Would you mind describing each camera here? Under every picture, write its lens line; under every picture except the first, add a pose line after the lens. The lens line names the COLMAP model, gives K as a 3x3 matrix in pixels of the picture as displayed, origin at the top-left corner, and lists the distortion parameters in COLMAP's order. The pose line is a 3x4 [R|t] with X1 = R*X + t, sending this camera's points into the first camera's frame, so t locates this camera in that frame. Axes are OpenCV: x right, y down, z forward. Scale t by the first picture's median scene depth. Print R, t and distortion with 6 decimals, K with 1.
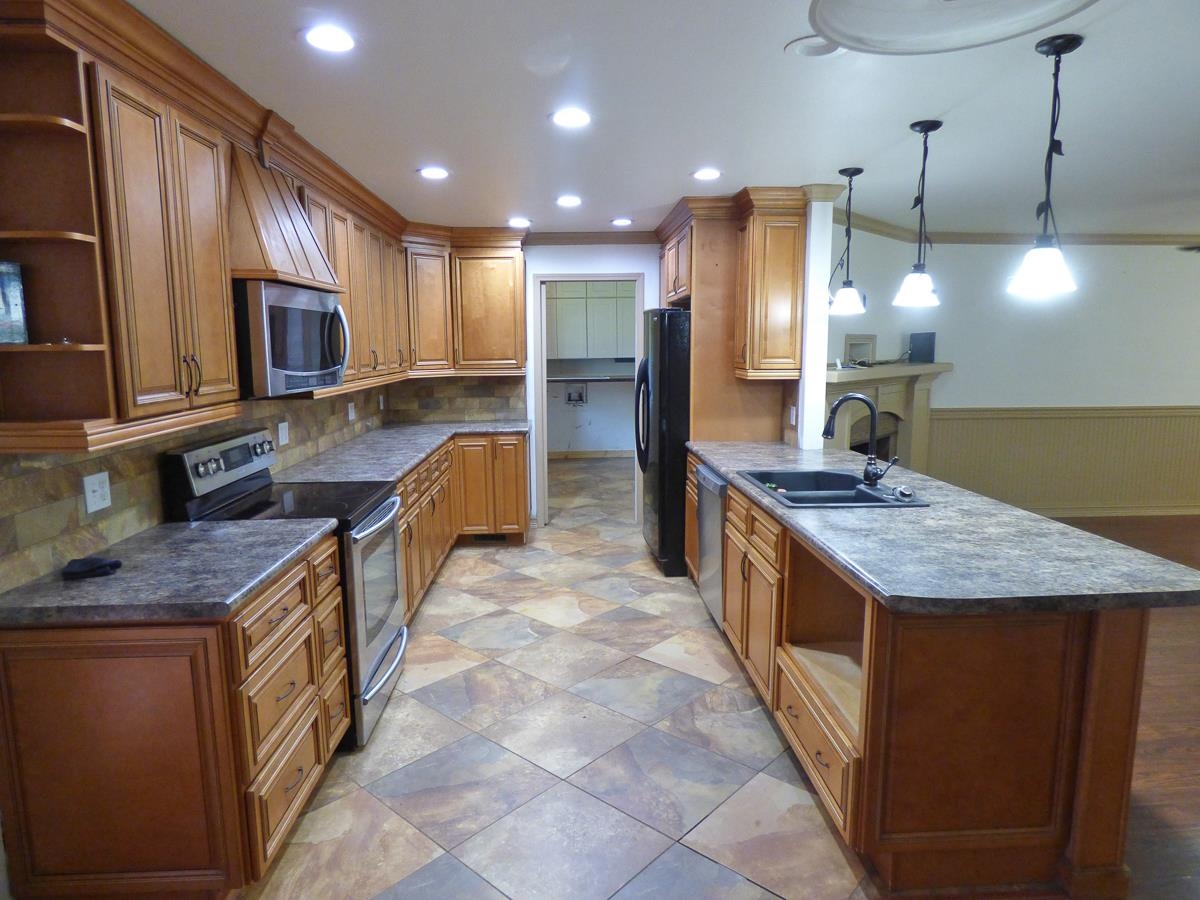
lens RADIAL K [[730.4, 0, 600.0], [0, 730.4, 450.0], [0, 0, 1]] dist [0.002641, 0.000739]
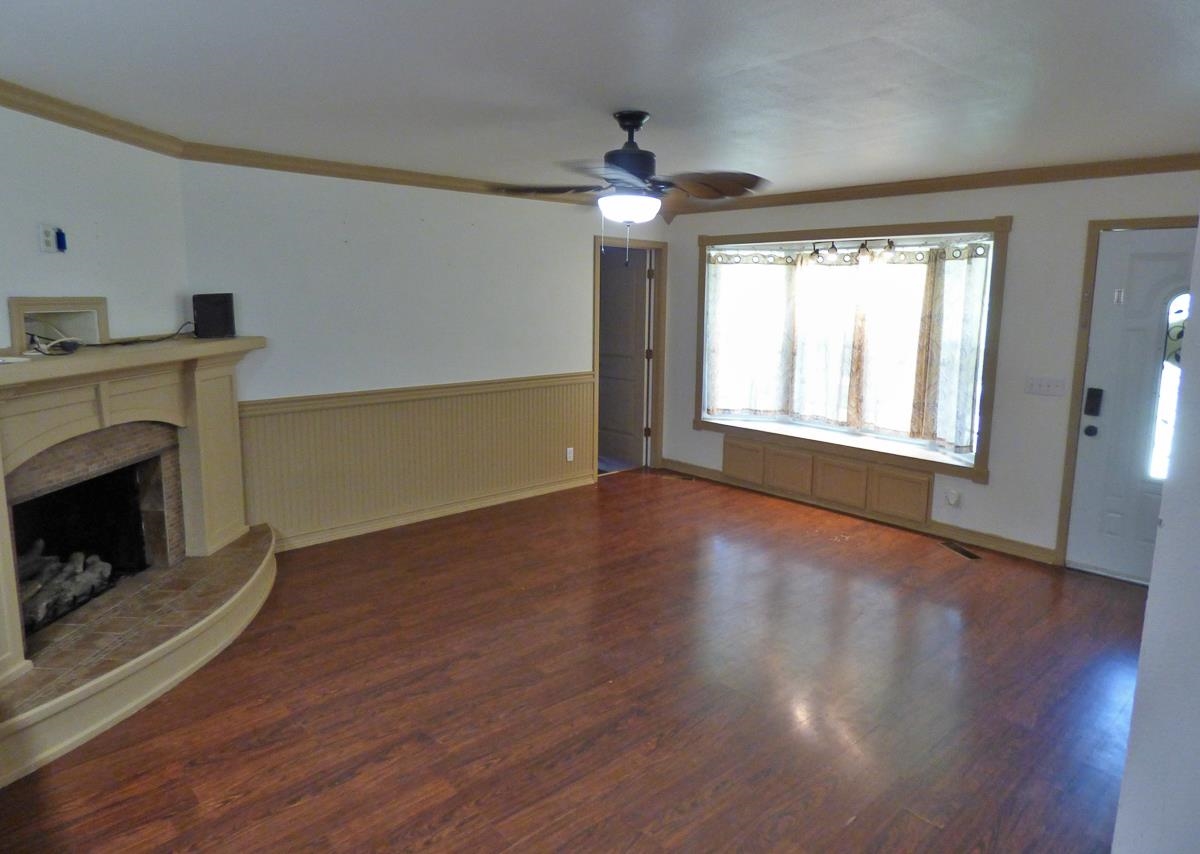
lens RADIAL K [[752.7, 0, 602.2], [0, 752.7, 407.1], [0, 0, 1]] dist [-0.000743, -0.000049]
pose [[0.768786, -0.079965, 0.634486, 0.372897], [0.076442, 0.996529, 0.032972, -0.070465], [-0.634921, 0.023153, 0.772230, 0.322948]]
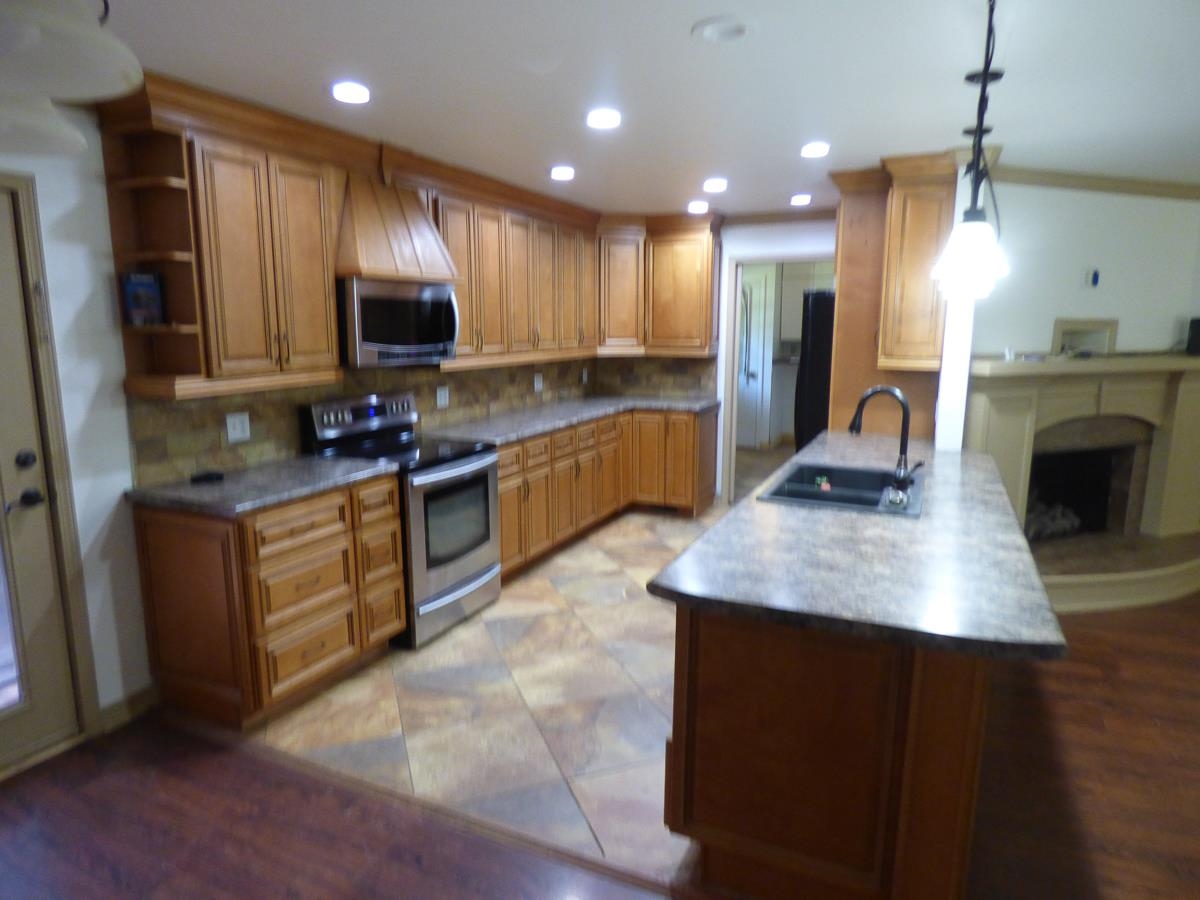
lens RADIAL K [[728.5, 0, 598.4], [0, 728.5, 445.6], [0, 0, 1]] dist [-0.008709, -0.000922]
pose [[0.887951, 0.086207, -0.451786, 0.308887], [-0.075152, 0.996270, 0.042396, -0.010788], [0.453756, -0.003693, 0.891118, 0.020528]]
